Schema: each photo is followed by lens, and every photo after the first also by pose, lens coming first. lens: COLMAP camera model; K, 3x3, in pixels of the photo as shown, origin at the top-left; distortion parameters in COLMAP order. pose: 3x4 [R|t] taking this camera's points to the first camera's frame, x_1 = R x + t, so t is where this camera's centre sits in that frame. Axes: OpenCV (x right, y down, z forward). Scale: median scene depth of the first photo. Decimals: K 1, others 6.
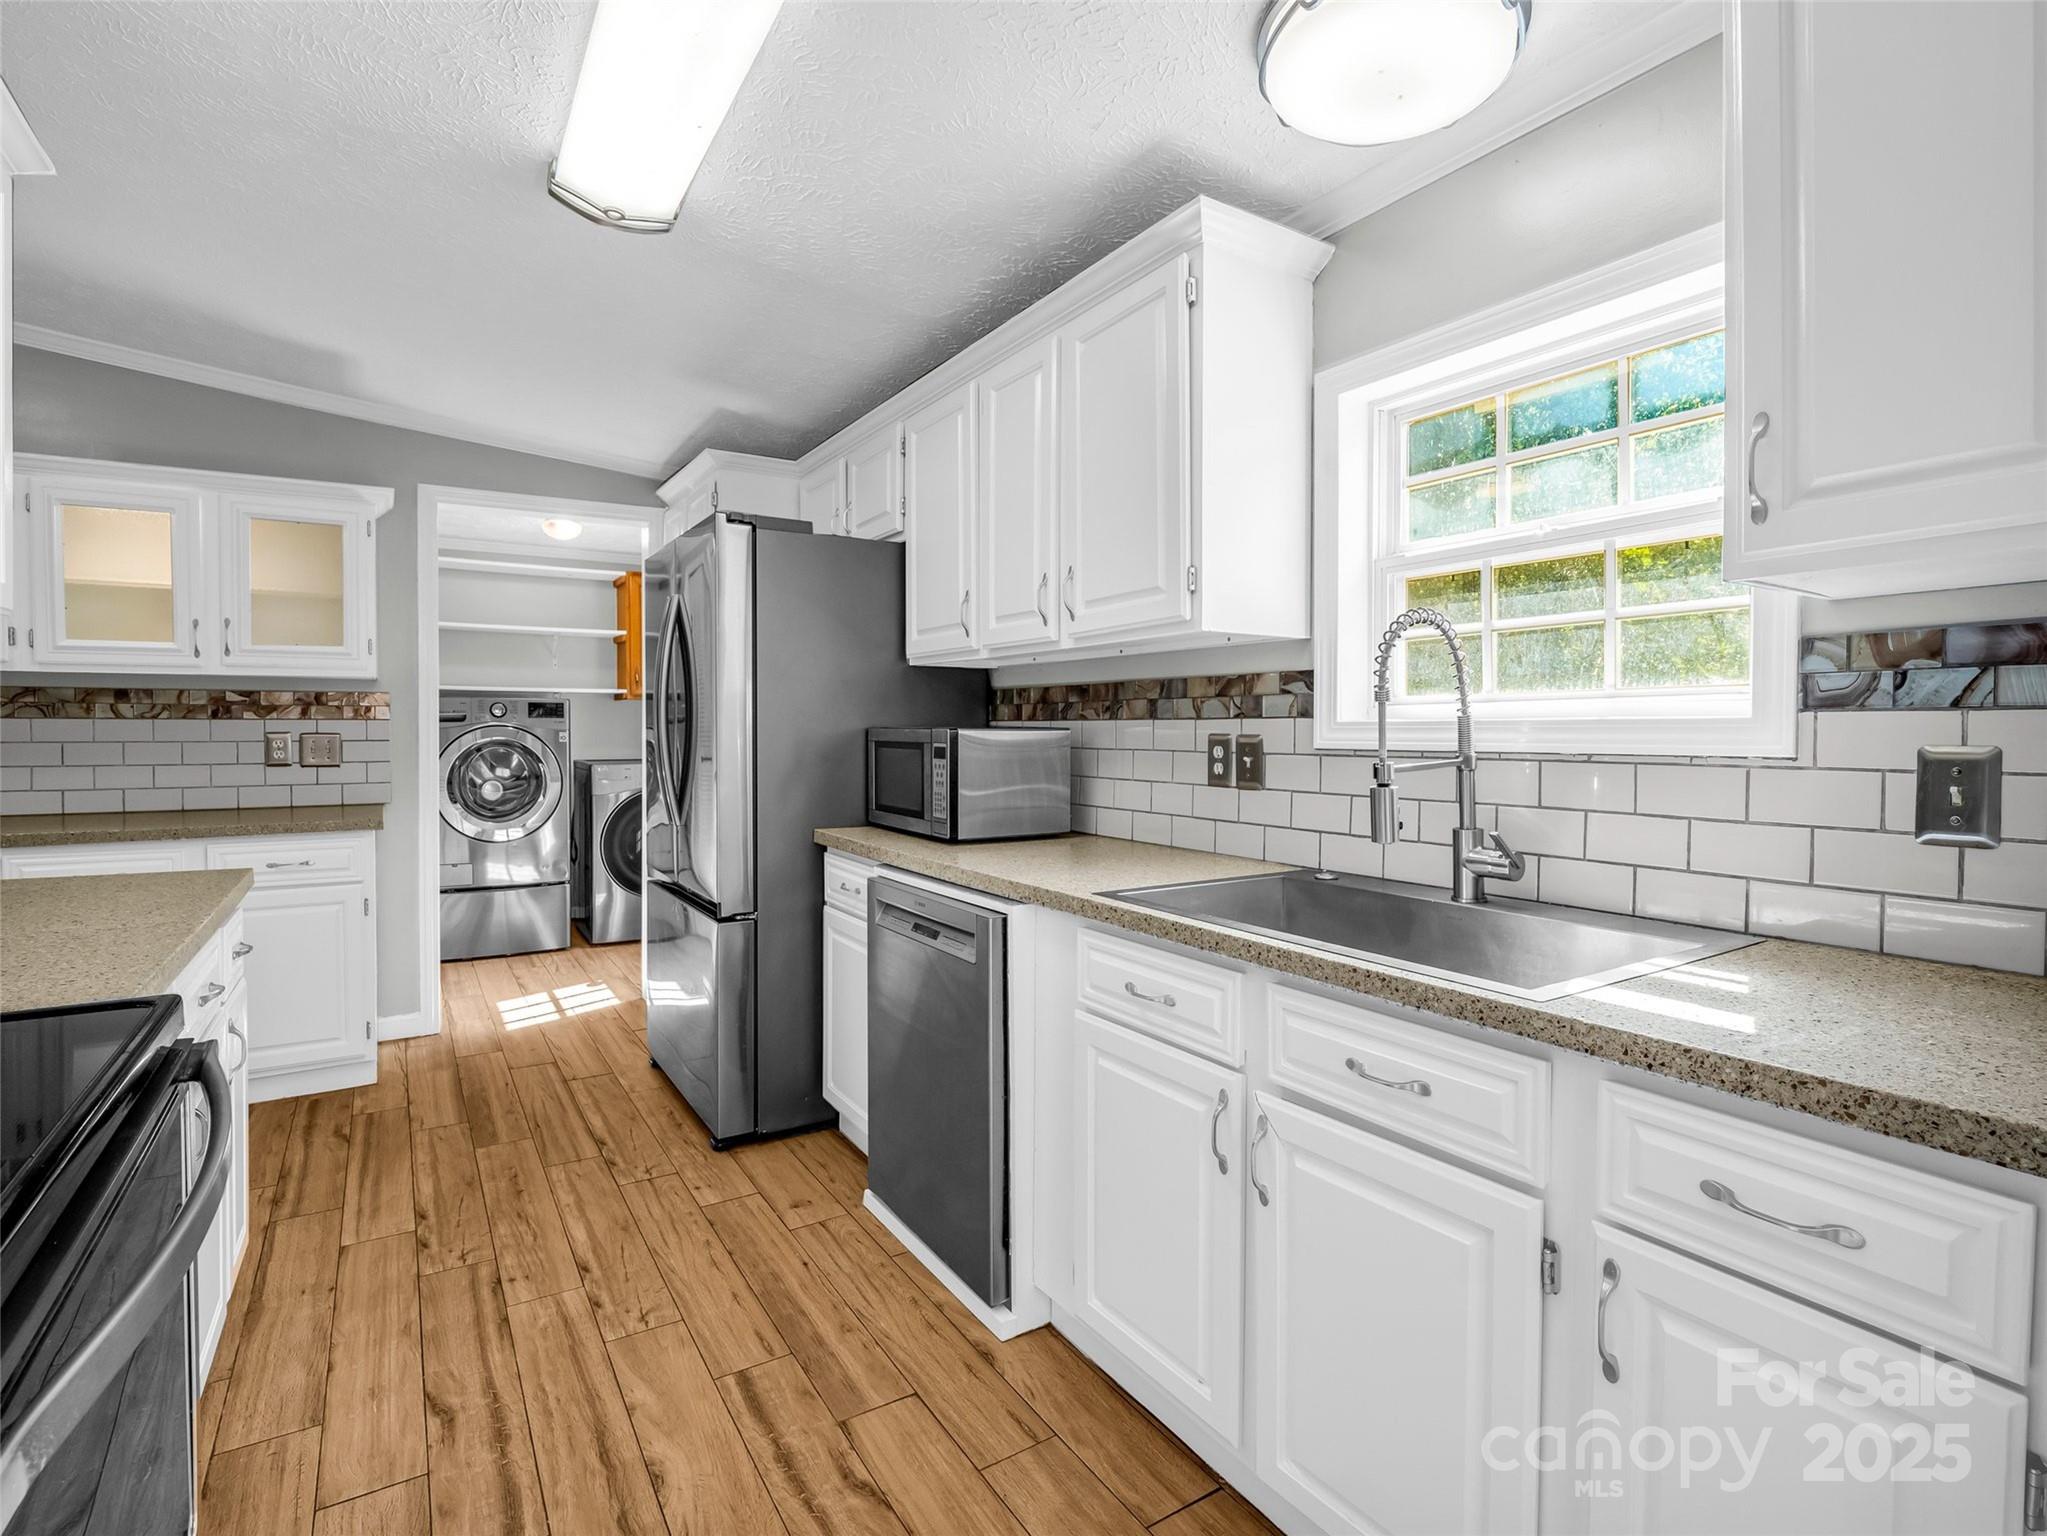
lens RADIAL K [[1007.5, 0, 1012.7], [0, 1007.5, 753.5], [0, 0, 1]] dist [-0.004670, 0.000471]
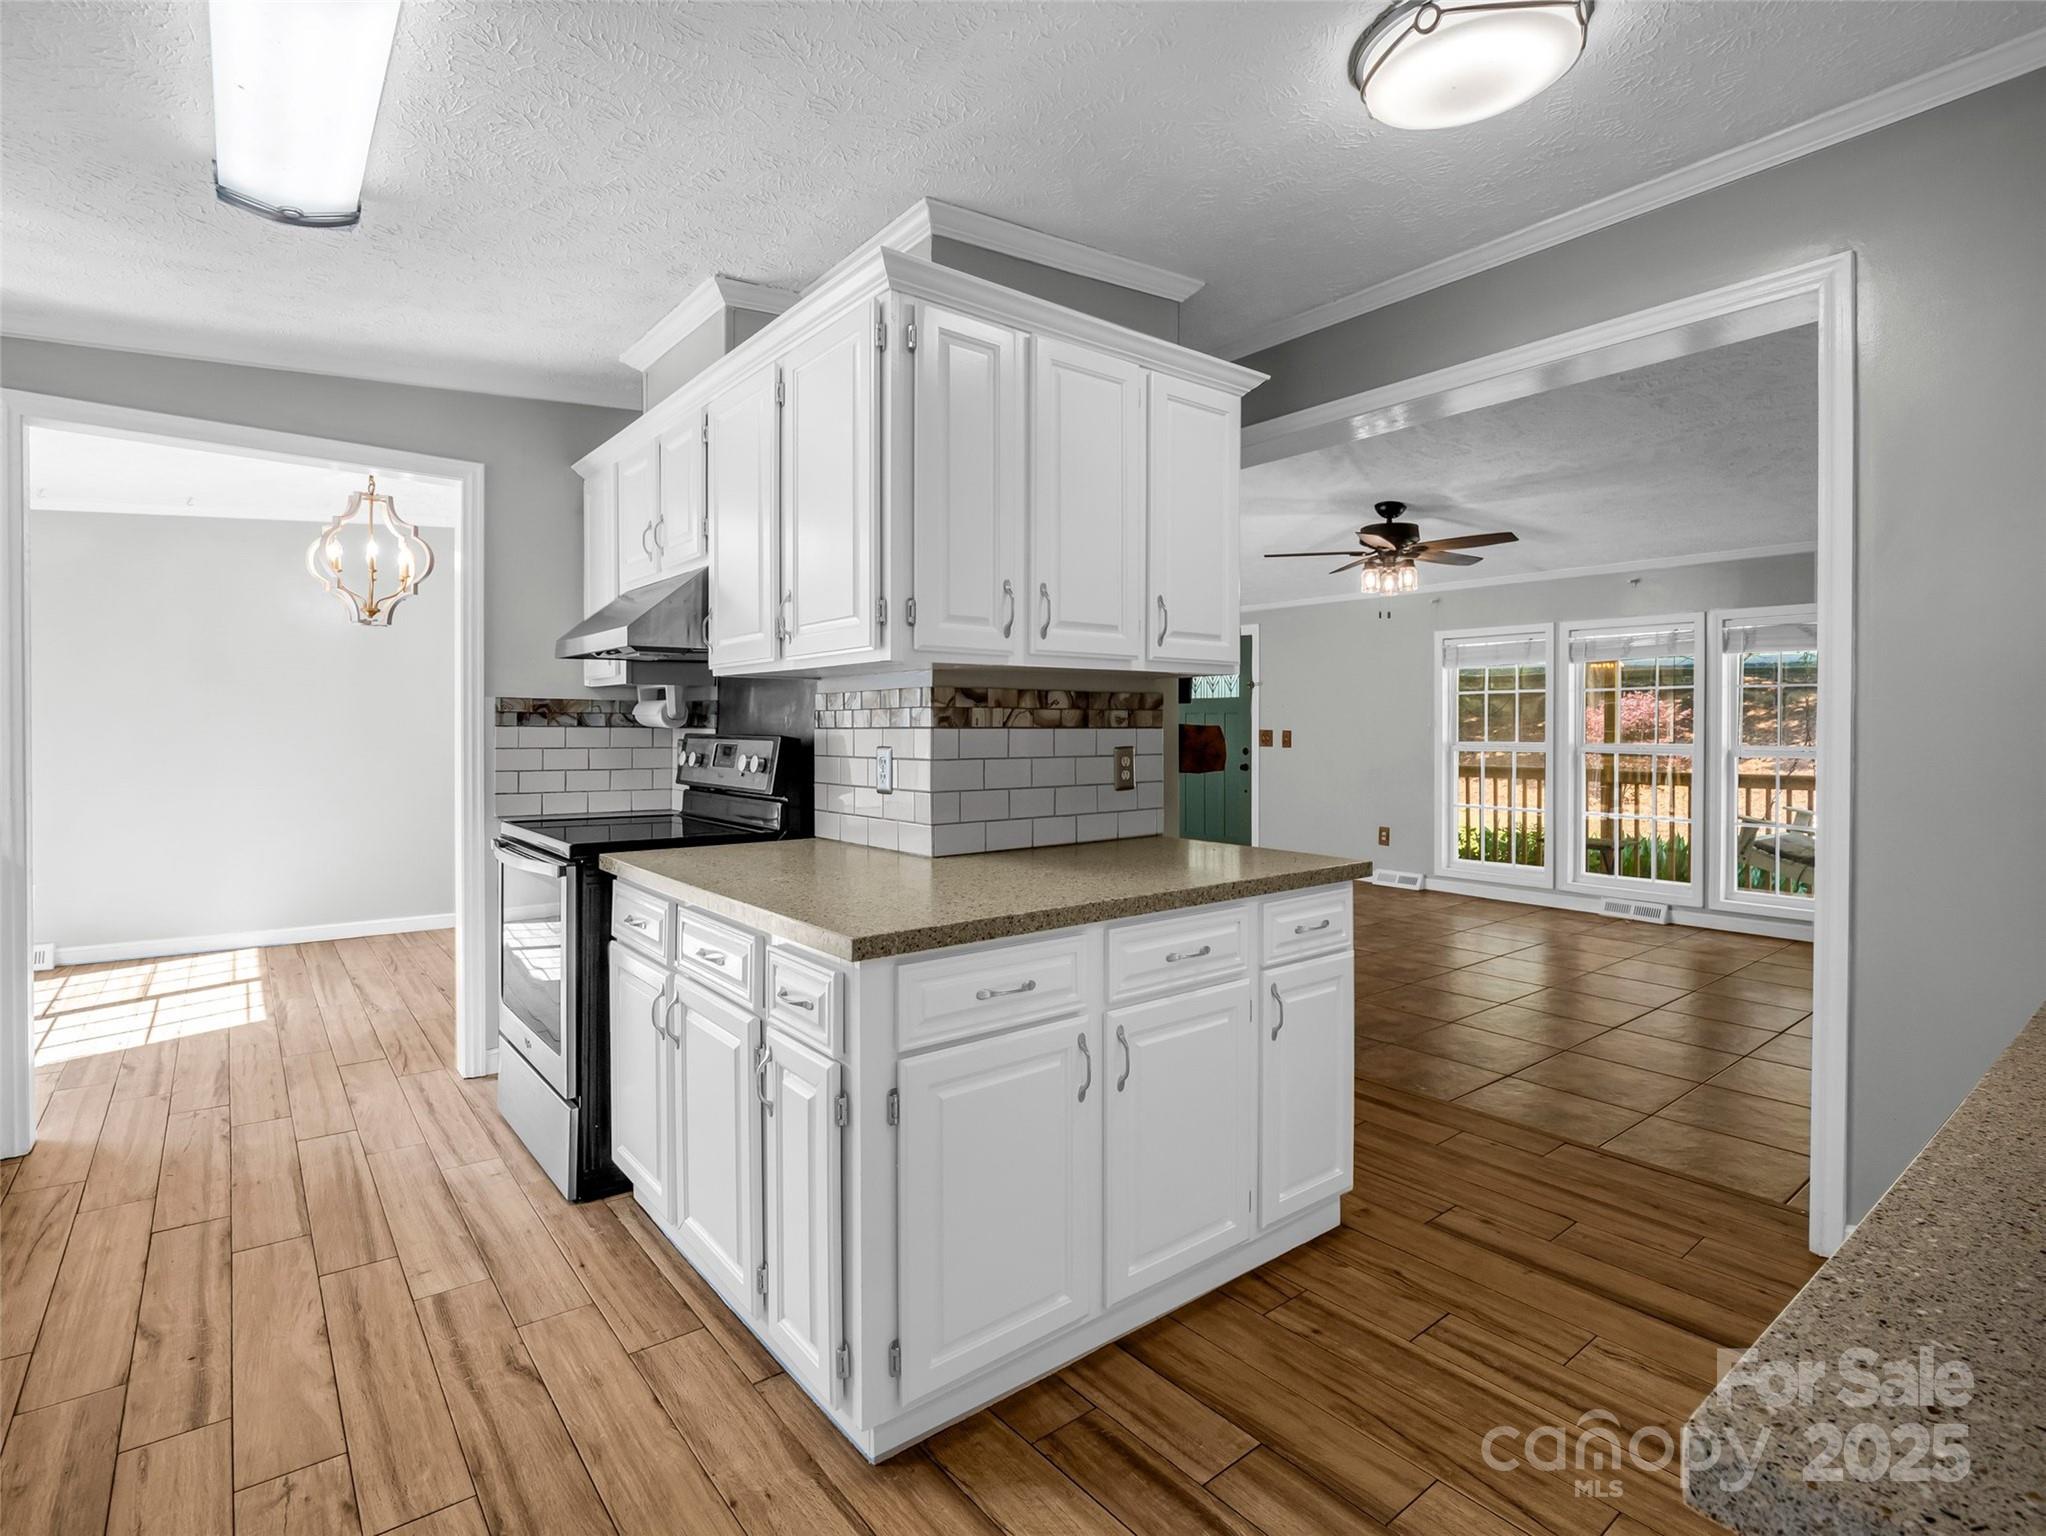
lens RADIAL K [[1007.0, 0, 1017.0], [0, 1007.0, 730.8], [0, 0, 1]] dist [-0.004670, 0.000471]
pose [[-0.993344, -0.007778, -0.114919, -0.783219], [-0.010989, 0.999566, 0.027329, -0.051653], [0.114657, 0.028410, -0.992999, 1.707285]]
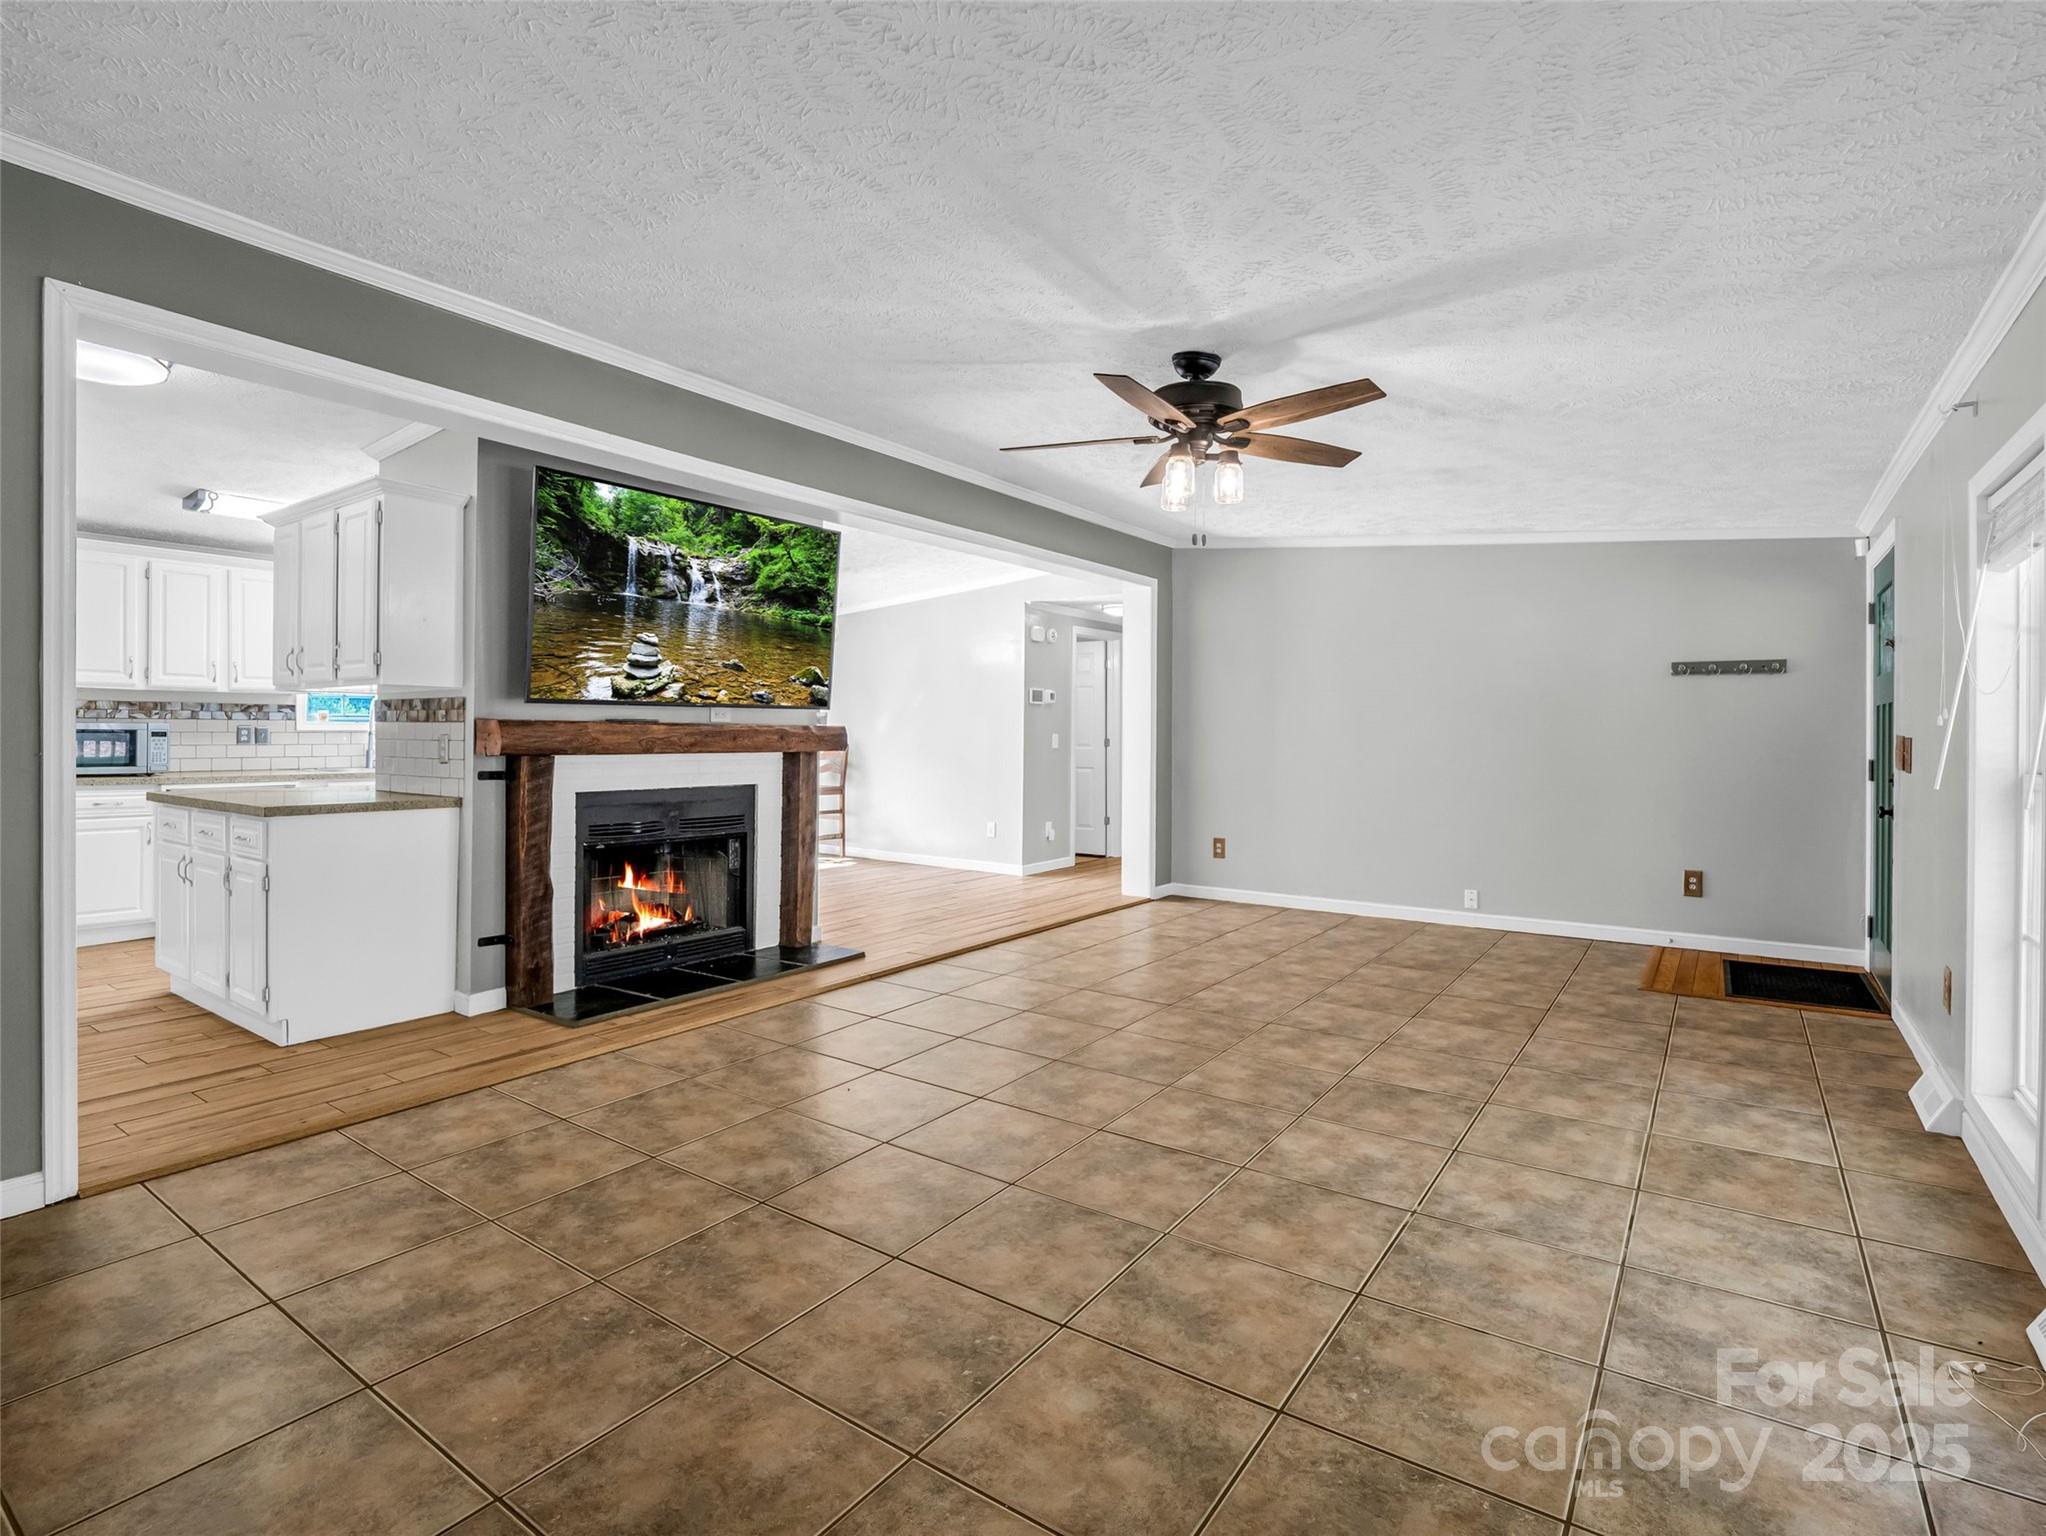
lens RADIAL K [[1007.0, 0, 995.7], [0, 1007.0, 729.2], [0, 0, 1]] dist [-0.004670, 0.000471]
pose [[-0.381519, -0.005038, 0.924347, -3.278926], [0.012723, 0.999862, 0.010701, -0.013827], [-0.924273, 0.015843, -0.381402, 0.178485]]
